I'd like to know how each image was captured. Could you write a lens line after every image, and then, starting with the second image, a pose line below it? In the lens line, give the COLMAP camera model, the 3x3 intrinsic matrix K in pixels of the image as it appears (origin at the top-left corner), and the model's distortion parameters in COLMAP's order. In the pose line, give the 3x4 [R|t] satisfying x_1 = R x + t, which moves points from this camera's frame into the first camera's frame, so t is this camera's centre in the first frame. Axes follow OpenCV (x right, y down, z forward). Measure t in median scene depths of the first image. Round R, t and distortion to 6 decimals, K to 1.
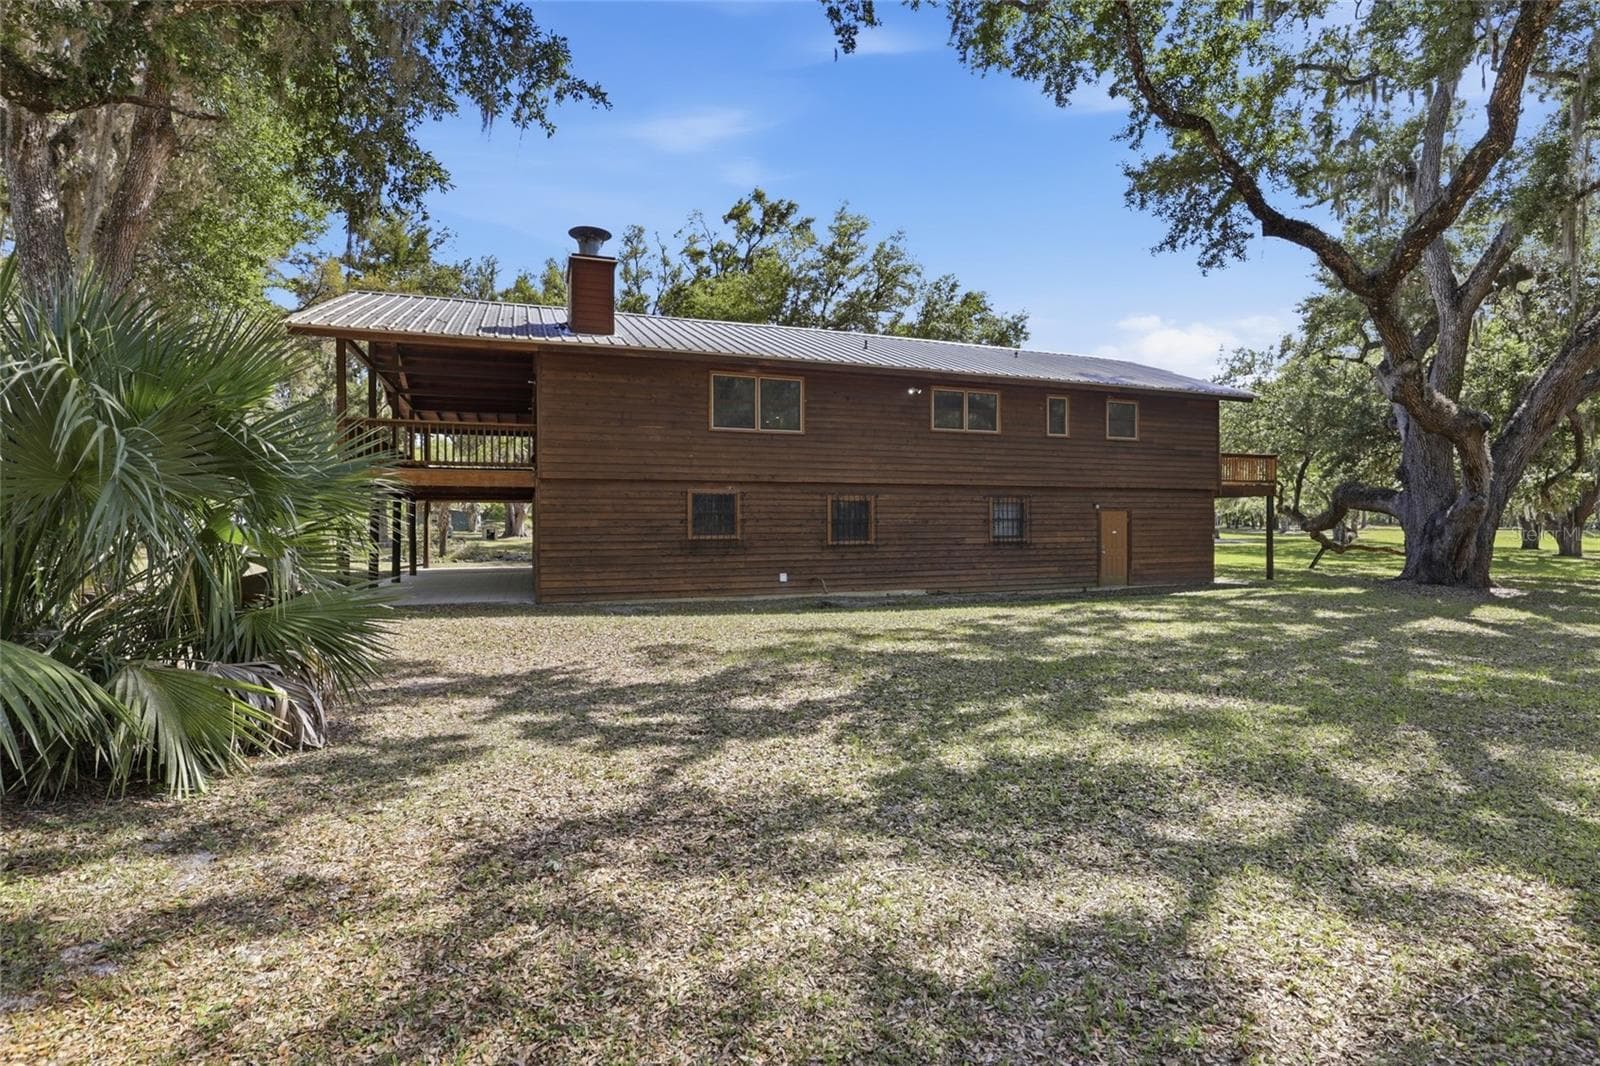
lens RADIAL K [[774.4, 0, 800.0], [0, 774.4, 533.0], [0, 0, 1]] dist [-0.001099, 0.000366]
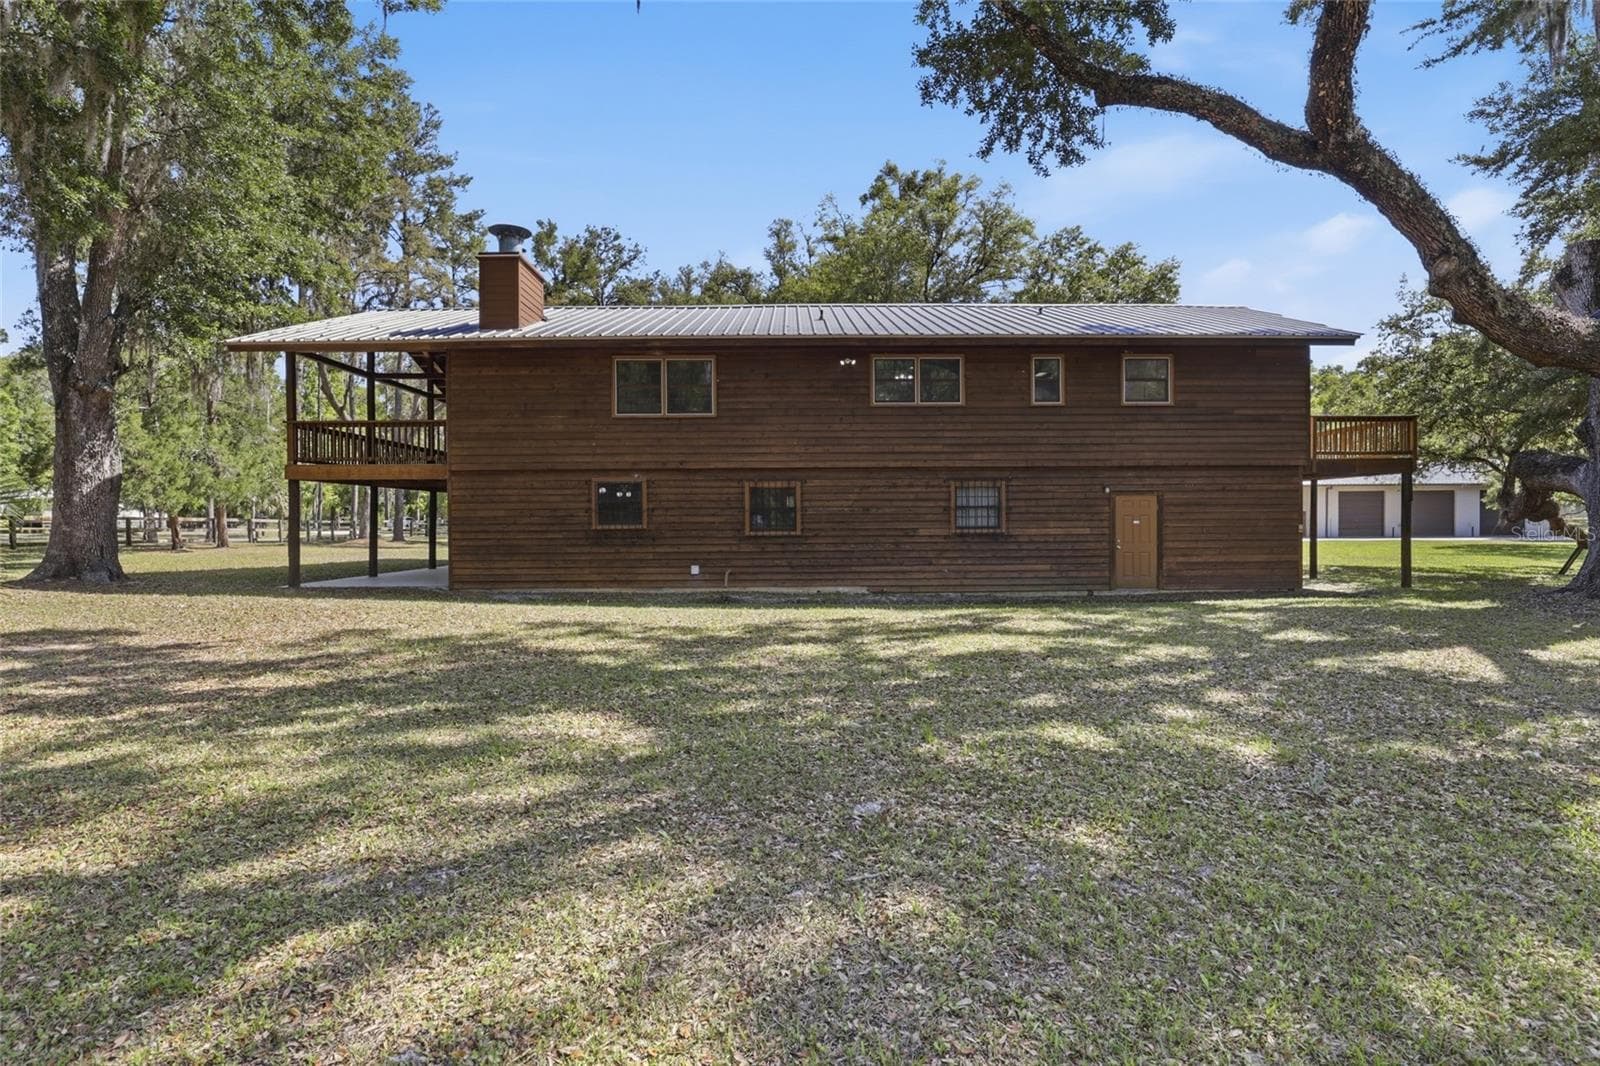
lens RADIAL K [[774.4, 0, 800.0], [0, 774.4, 533.0], [0, 0, 1]] dist [-0.001099, 0.000366]
pose [[0.940021, 0.003041, -0.341103, 0.387880], [0.000218, 0.999955, 0.009517, 0.003132], [0.341116, -0.009020, 0.939978, 0.146648]]
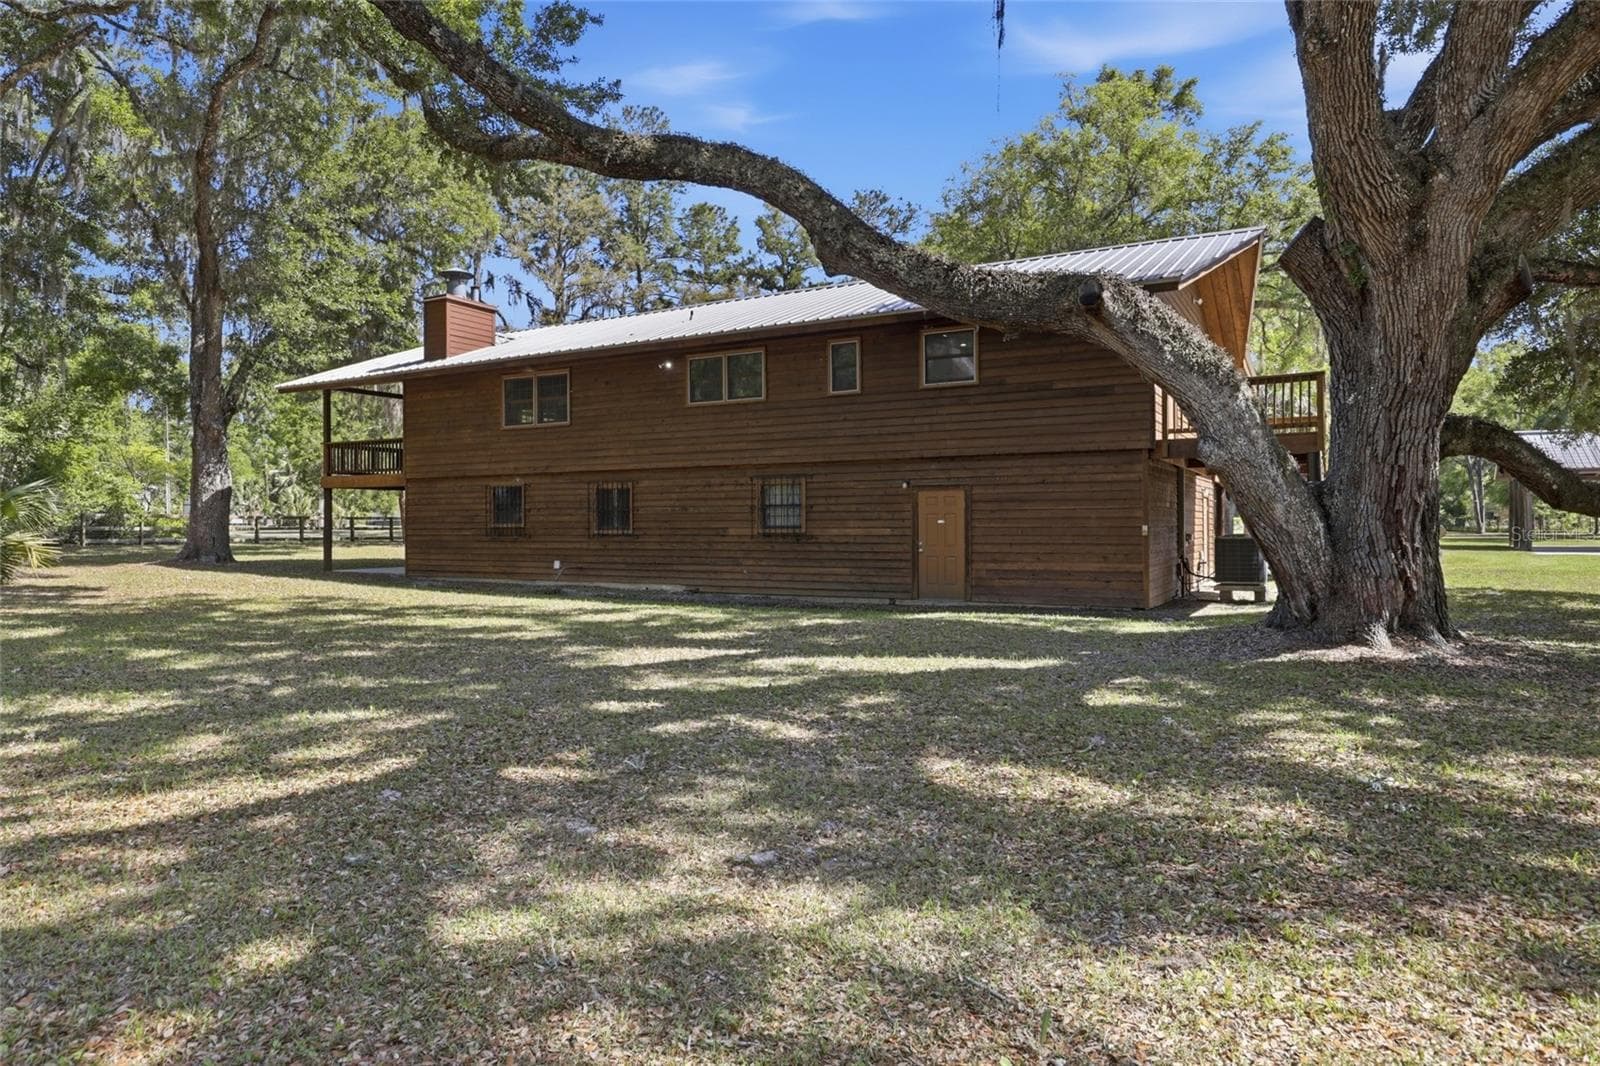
lens RADIAL K [[955.6, 0, 800.0], [0, 955.6, 533.0], [0, 0, 1]] dist [0.029508, -0.000248]
pose [[0.648437, 0.008114, -0.761225, 1.070323], [-0.002733, 0.999962, 0.008331, 0.003010], [0.761264, -0.003322, 0.648434, 0.387611]]
